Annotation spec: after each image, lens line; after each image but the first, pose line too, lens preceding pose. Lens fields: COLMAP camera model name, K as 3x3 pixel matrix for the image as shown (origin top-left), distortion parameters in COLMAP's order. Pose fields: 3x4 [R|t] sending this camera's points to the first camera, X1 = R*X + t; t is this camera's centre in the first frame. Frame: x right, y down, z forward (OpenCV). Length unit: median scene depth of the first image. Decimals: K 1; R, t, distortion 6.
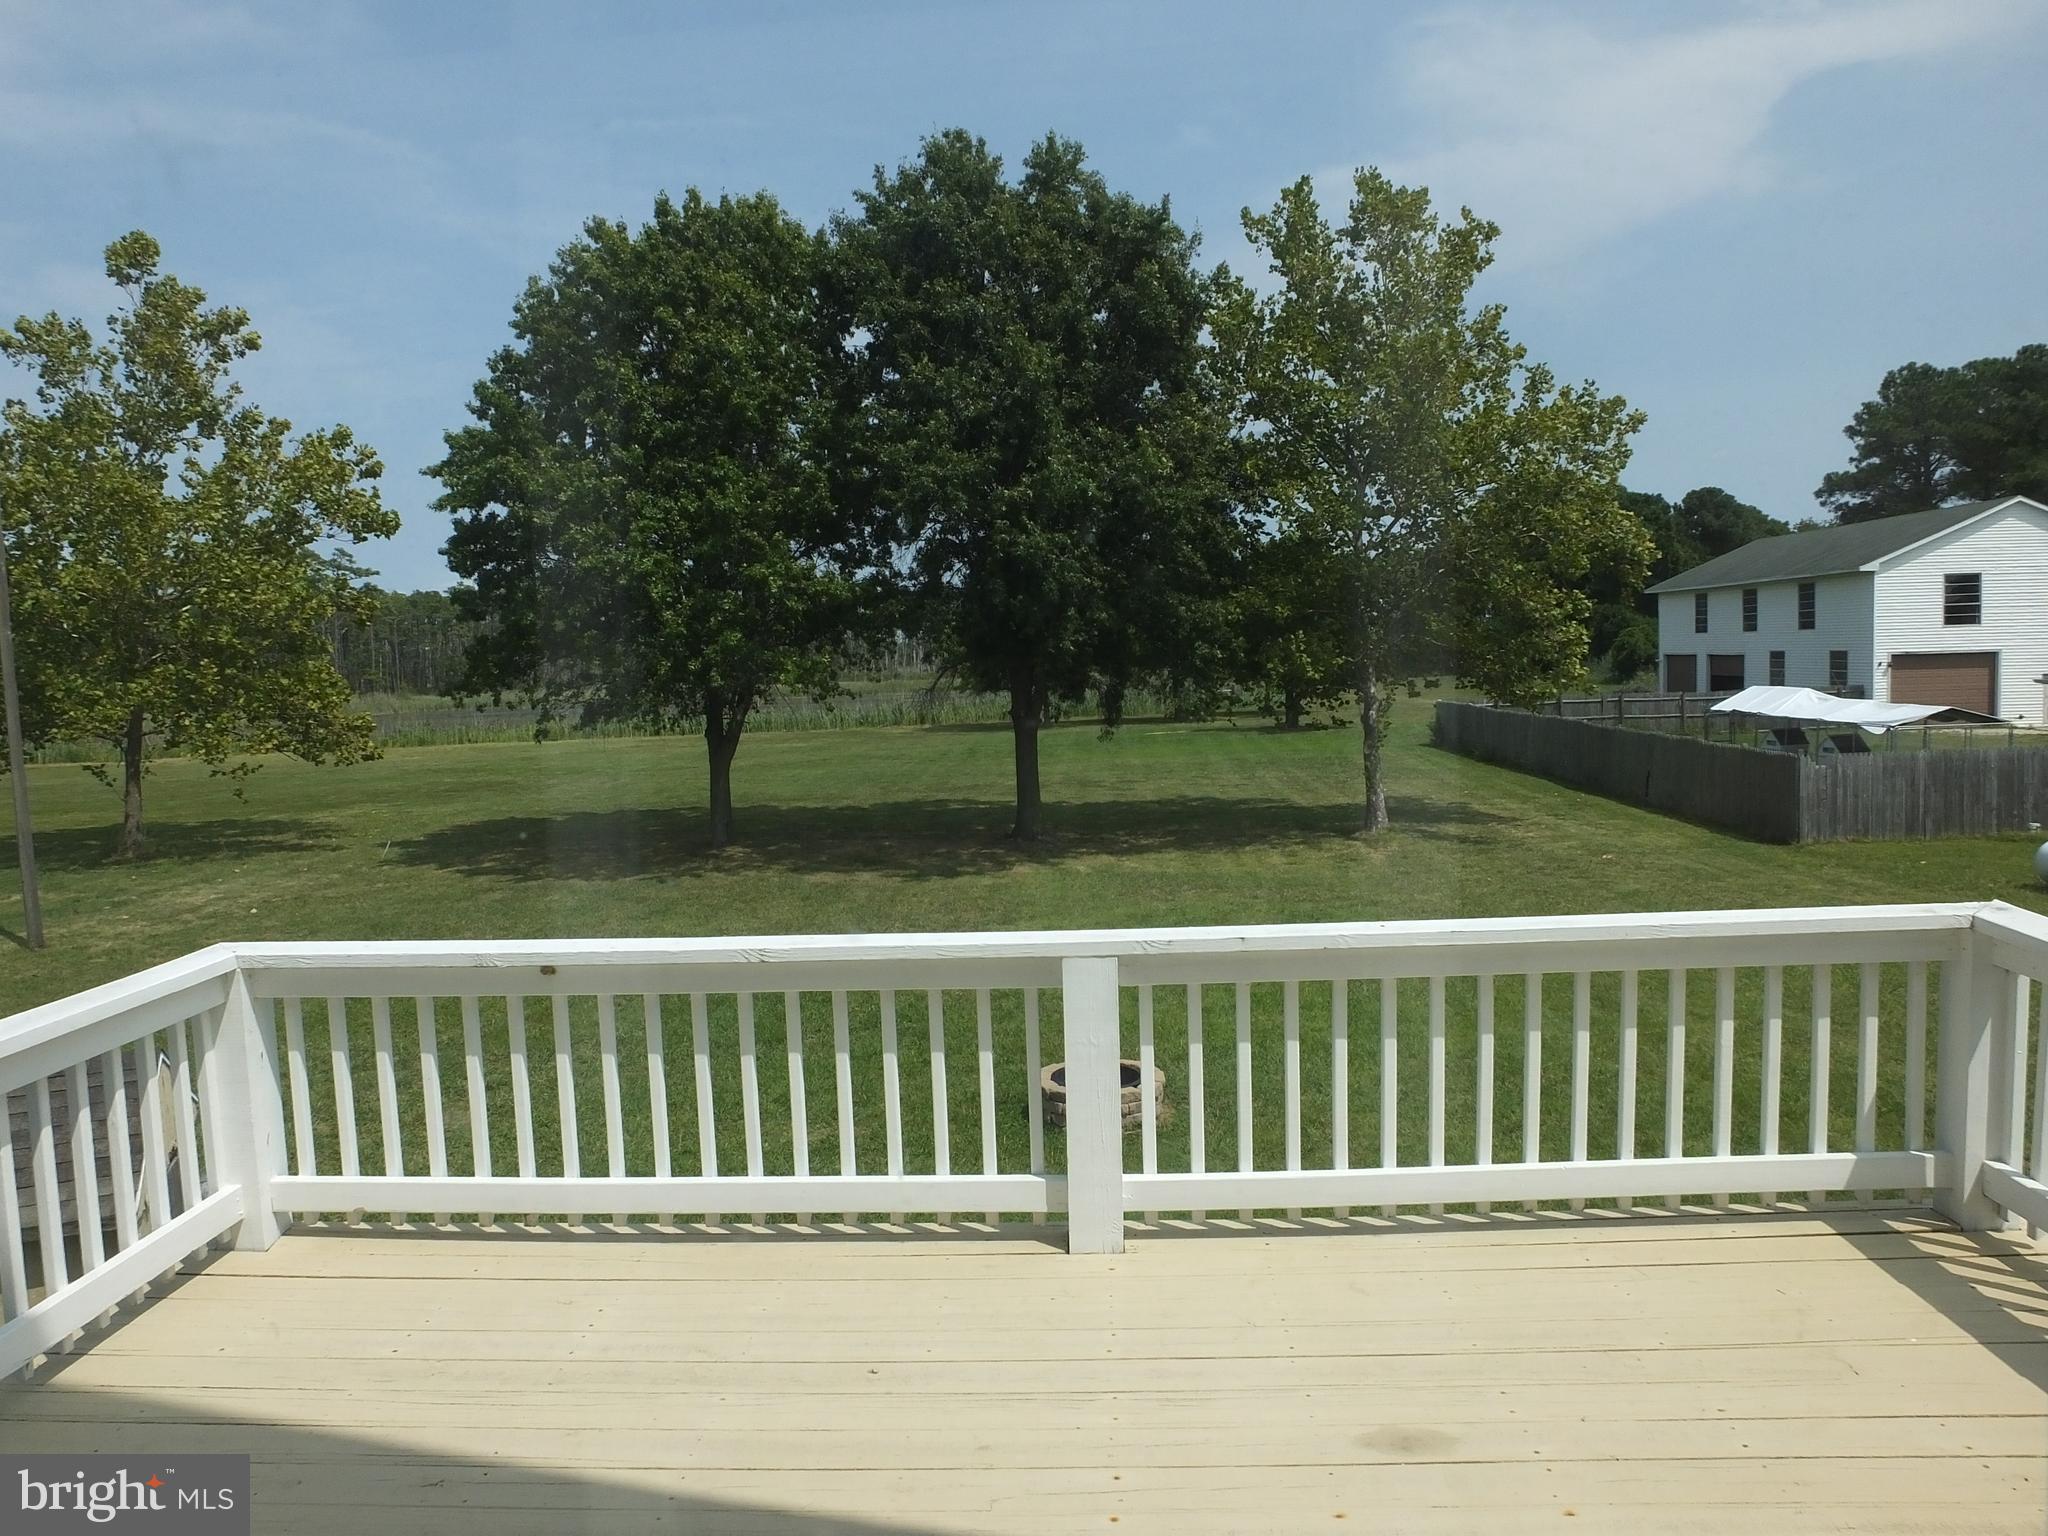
lens RADIAL K [[1441.0, 0, 1013.3], [0, 1441.0, 767.0], [0, 0, 1]] dist [-0.092081, 0.058864]
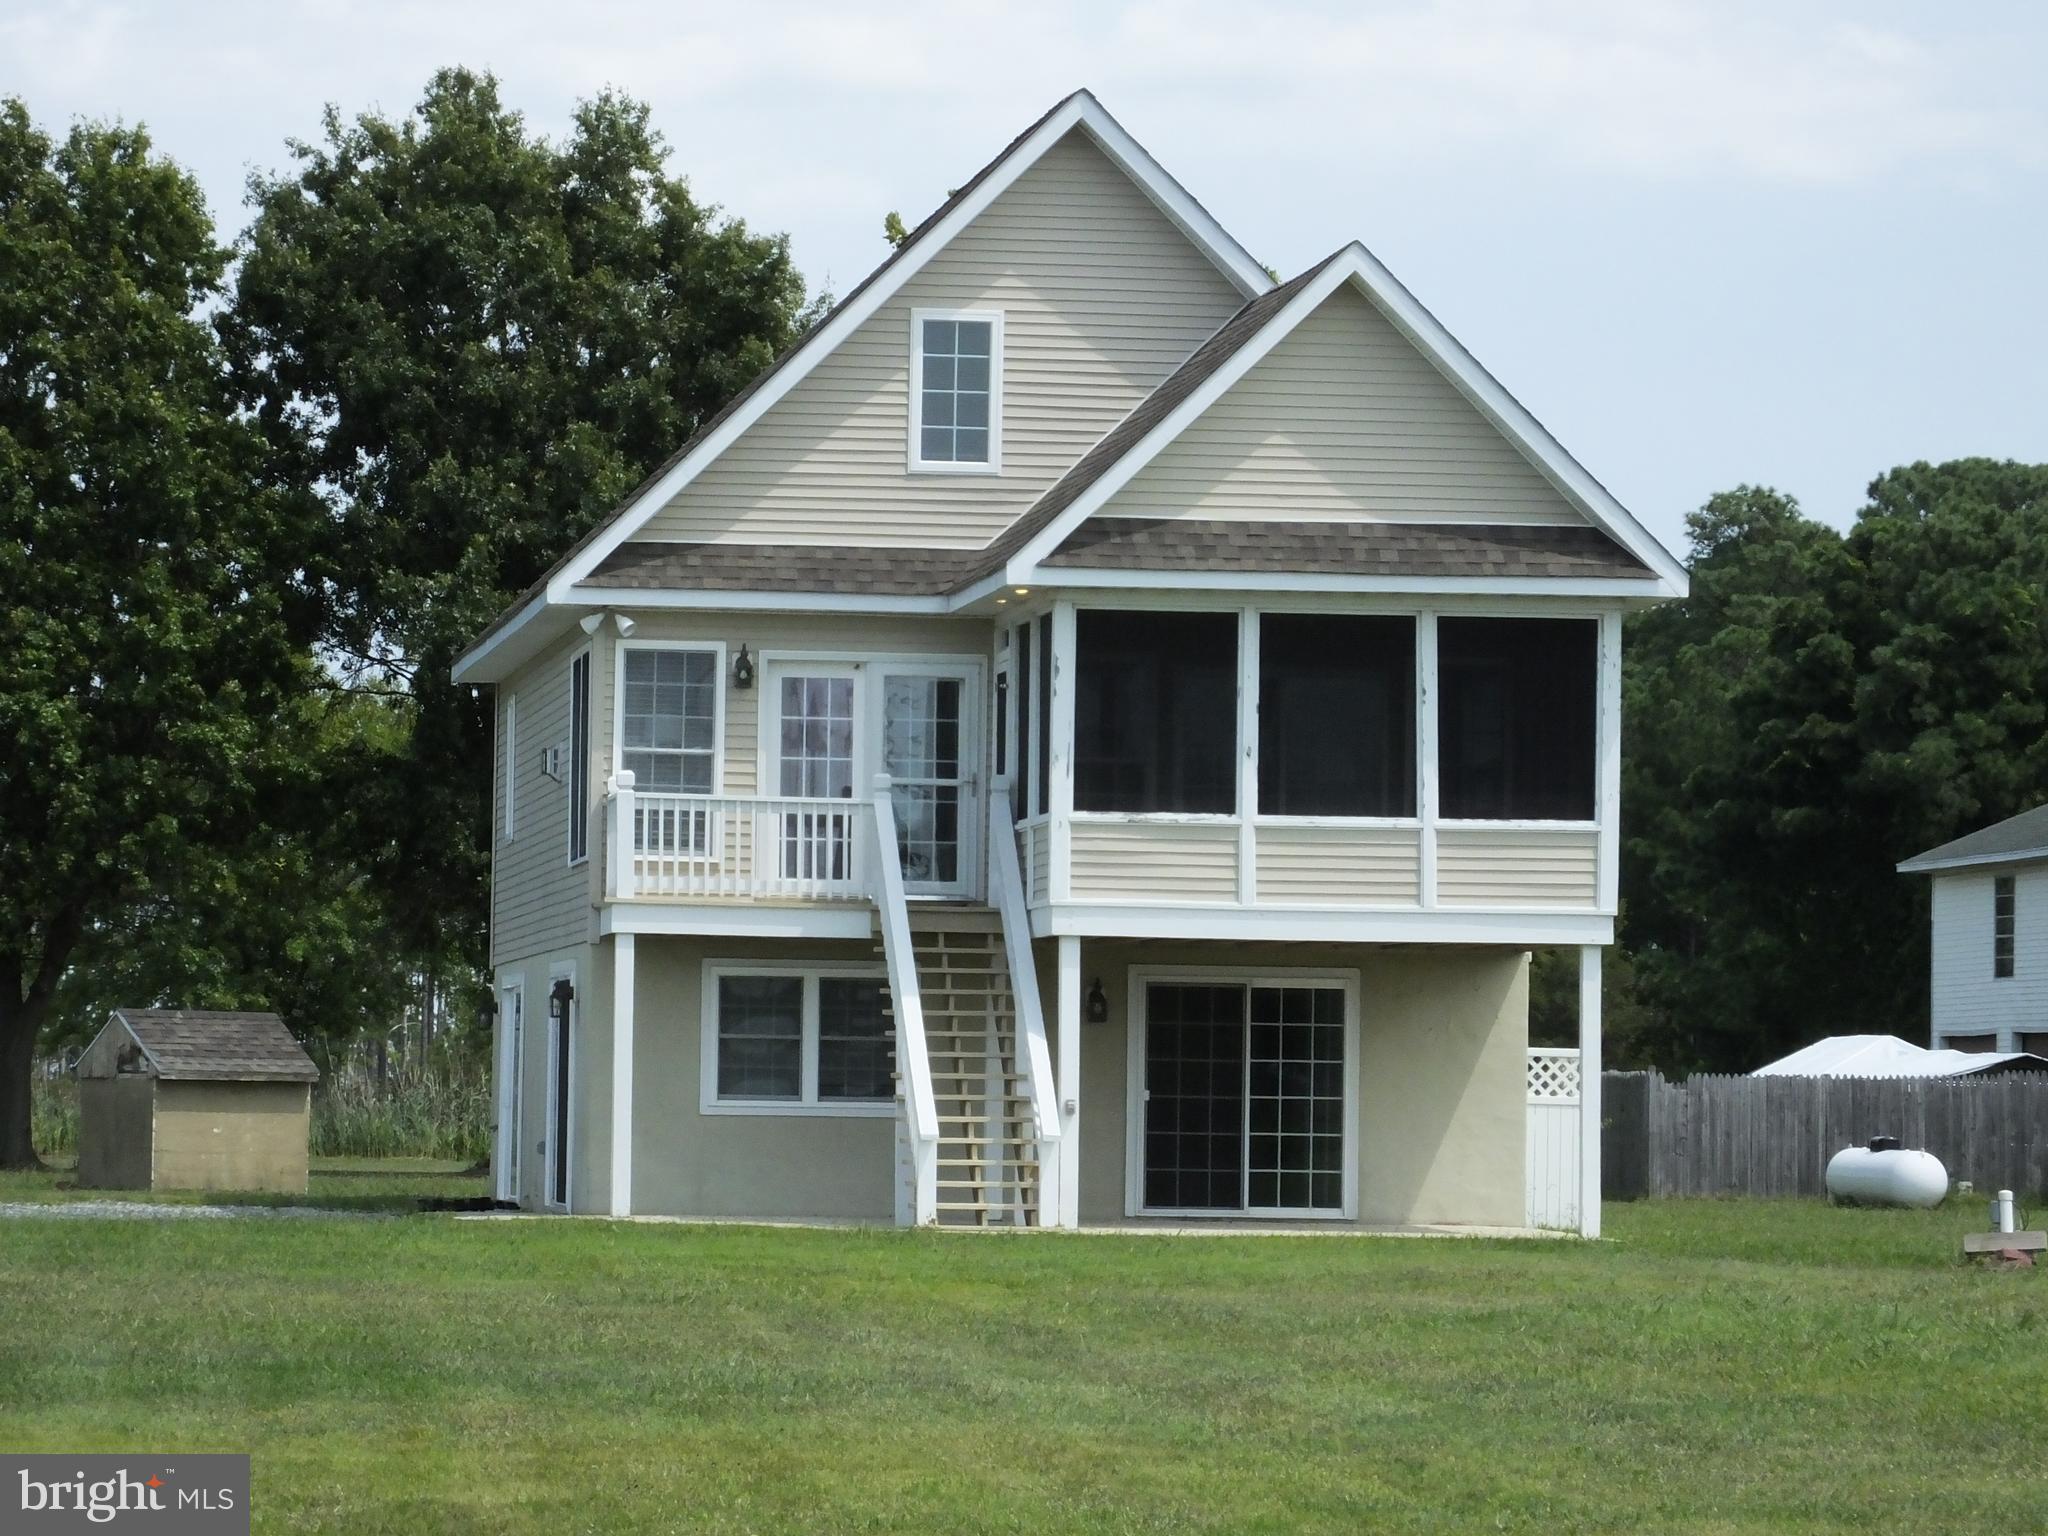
lens RADIAL K [[7455.8, 0, 1032.8], [0, 7455.8, 763.6], [0, 0, 1]] dist [0.106958, 0.000000]
pose [[0.980304, 0.057368, 0.188979, -0.450343], [-0.032774, 0.990869, -0.130783, 0.333662], [-0.194756, 0.122013, 0.973233, -2.563475]]
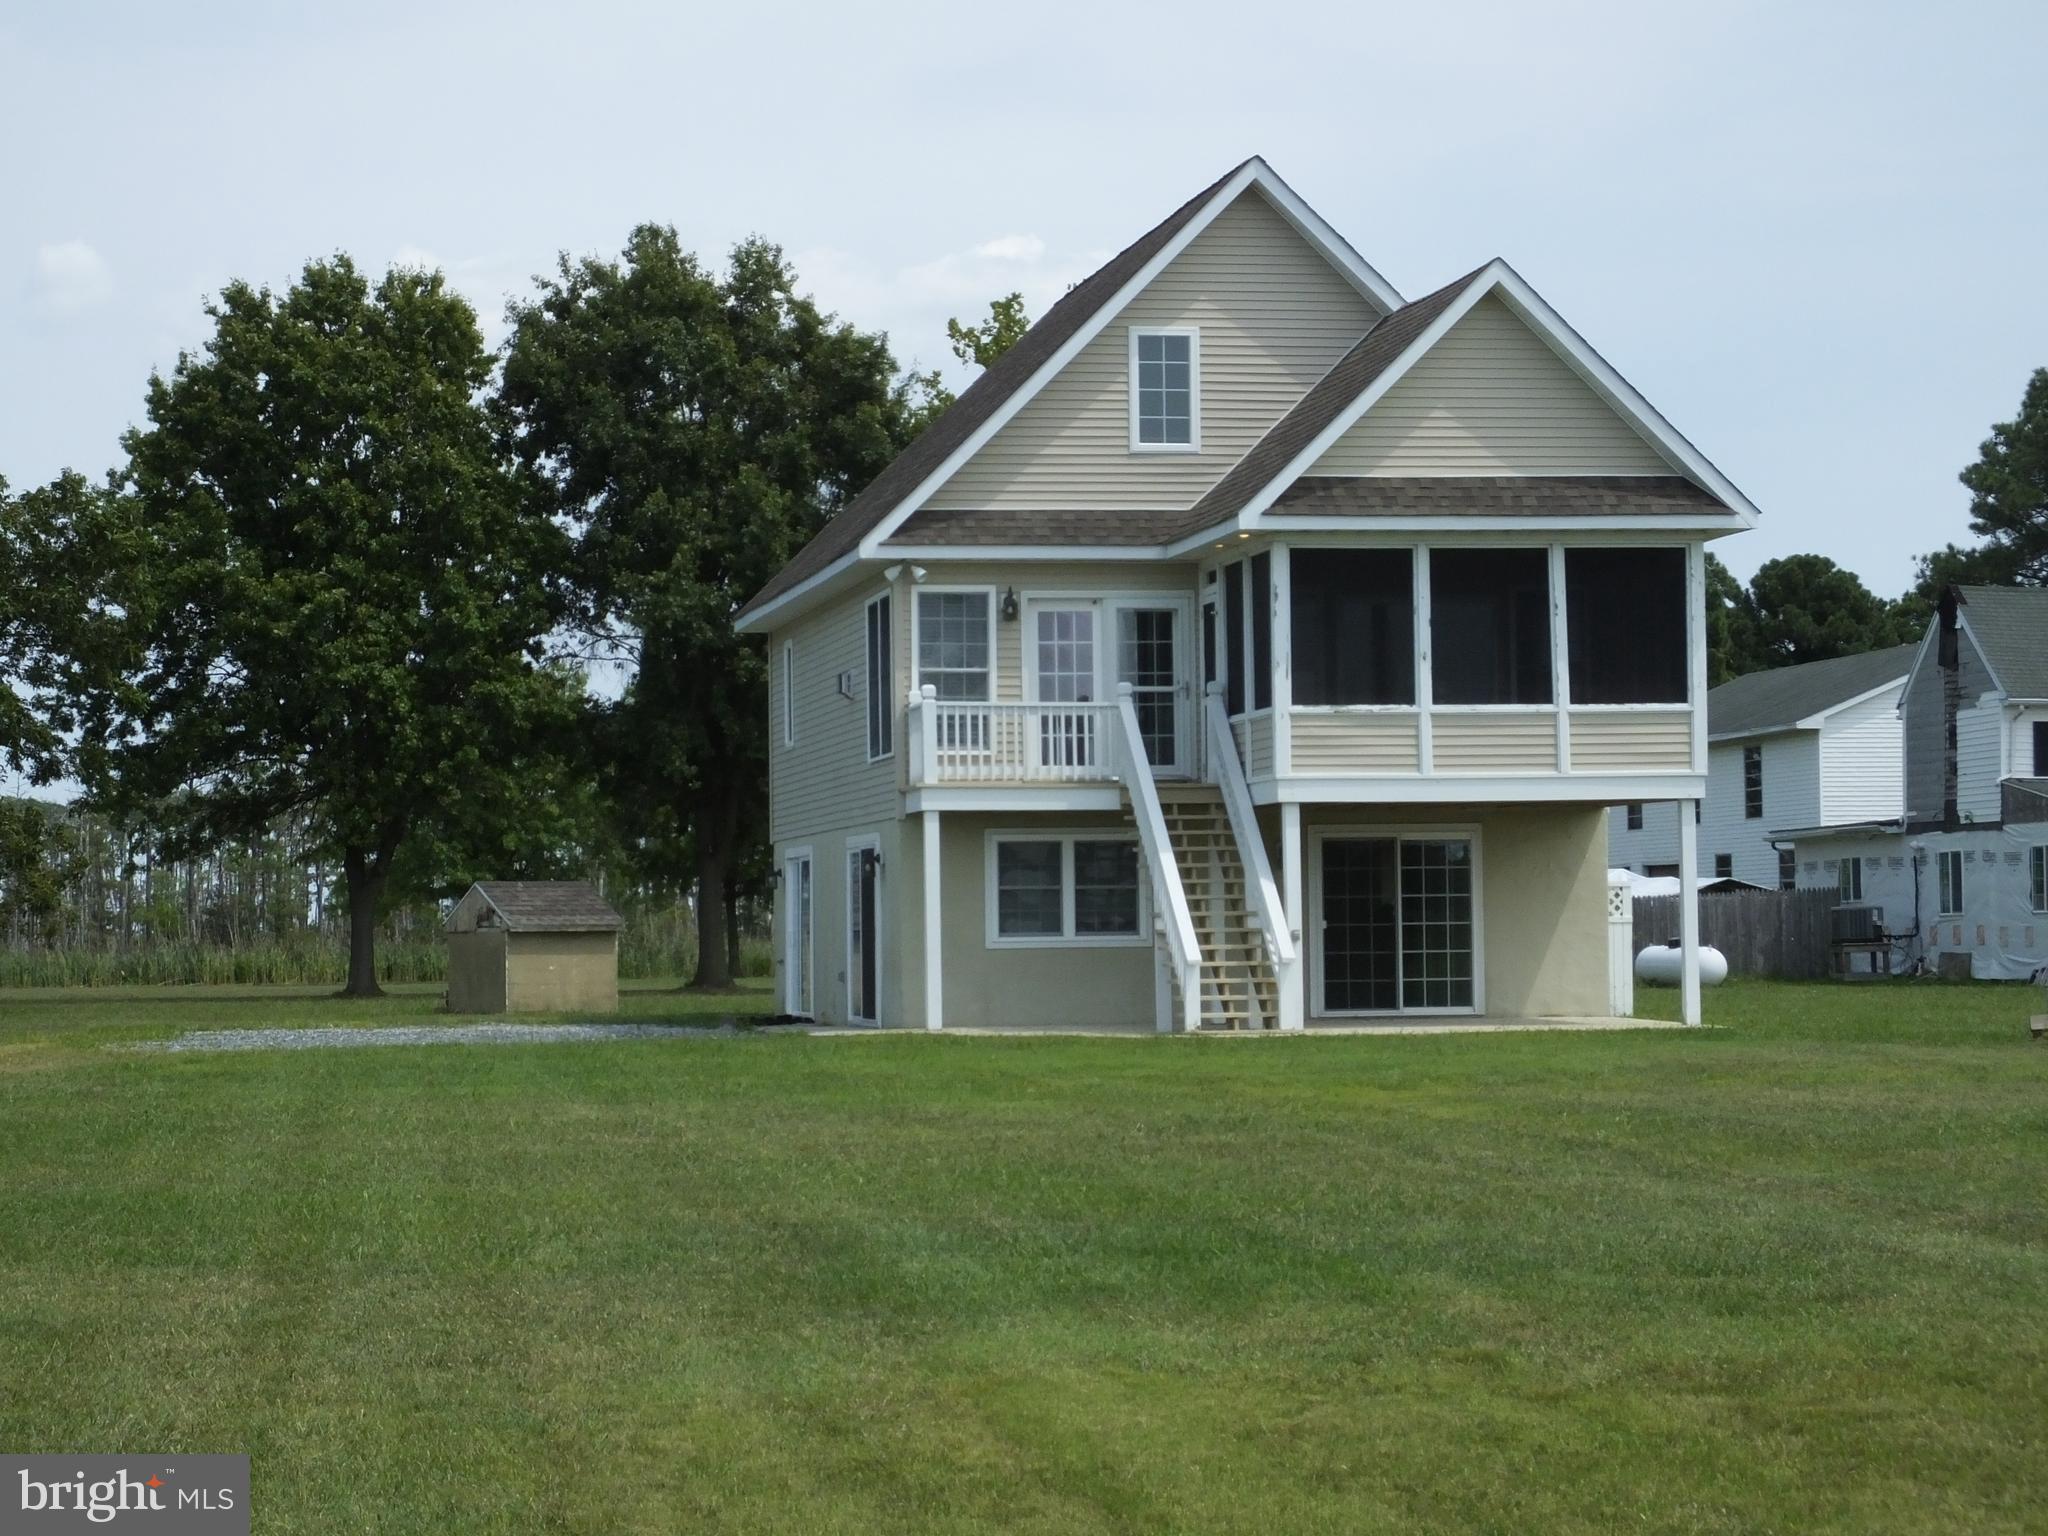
lens RADIAL K [[4540.8, 0, 1014.2], [0, 4540.8, 786.5], [0, 0, 1]] dist [-0.125910, 0.000000]
pose [[0.974749, 0.028379, 0.221495, -0.502251], [-0.002321, 0.993126, -0.117031, 0.293546], [-0.223293, 0.113562, 0.968114, -2.085329]]
